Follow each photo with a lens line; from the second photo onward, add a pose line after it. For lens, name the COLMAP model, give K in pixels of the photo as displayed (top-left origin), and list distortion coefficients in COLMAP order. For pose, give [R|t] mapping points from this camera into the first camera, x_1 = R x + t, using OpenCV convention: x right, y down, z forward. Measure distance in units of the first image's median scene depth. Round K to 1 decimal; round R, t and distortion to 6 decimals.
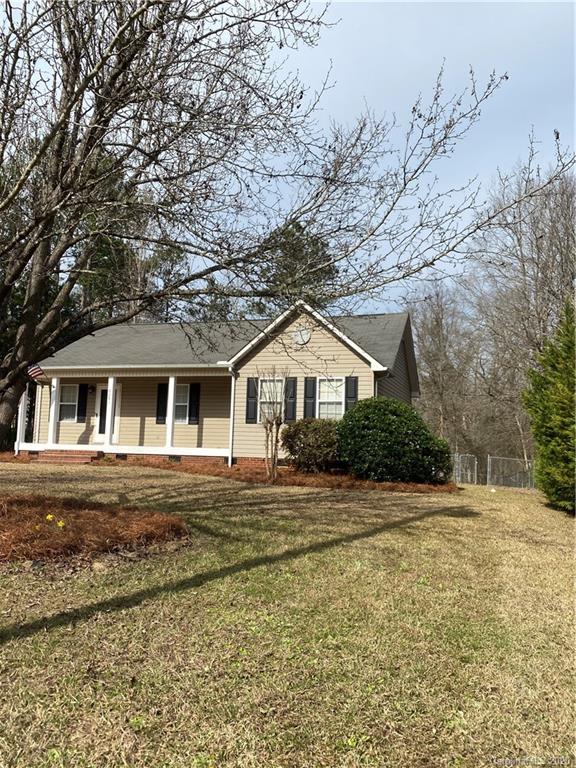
lens RADIAL K [[602.7, 0, 288.0], [0, 602.7, 384.0], [0, 0, 1]] dist [0.070345, -0.119068]
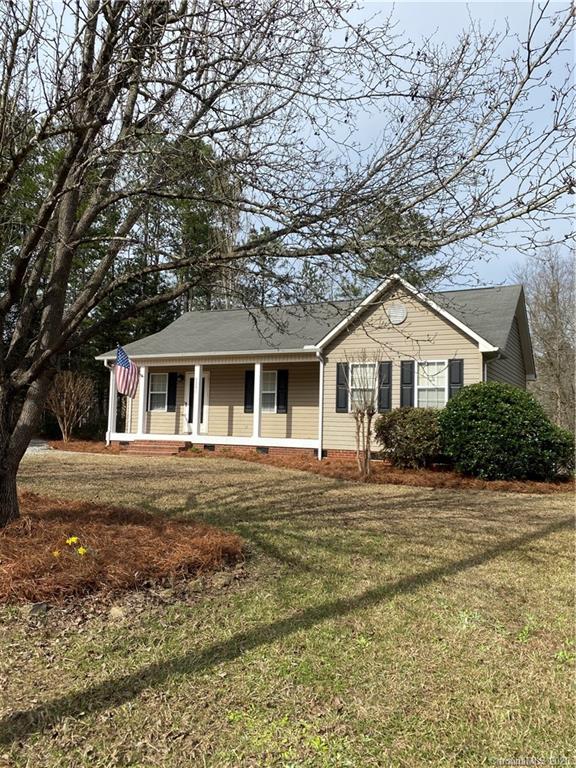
lens RADIAL K [[602.7, 0, 288.0], [0, 602.7, 384.0], [0, 0, 1]] dist [0.070345, -0.119068]
pose [[0.985865, -0.014032, -0.166952, 0.012030], [0.018301, 0.999543, 0.024061, -0.001813], [0.166538, -0.026776, 0.985671, 0.092699]]
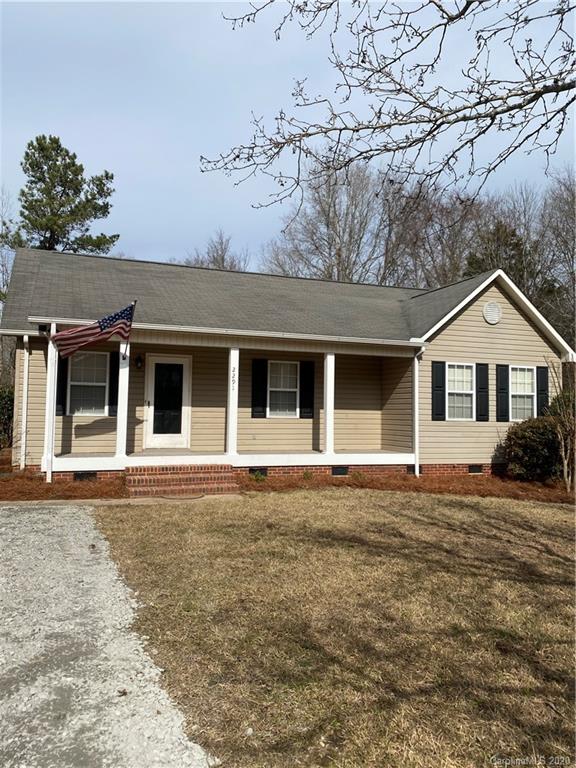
lens RADIAL K [[602.7, 0, 288.0], [0, 602.7, 384.0], [0, 0, 1]] dist [0.070345, -0.119068]
pose [[0.809903, 0.022504, 0.586132, -0.713979], [-0.051962, 0.998088, 0.033479, 0.002571], [-0.584258, -0.057572, 0.809523, 0.512884]]
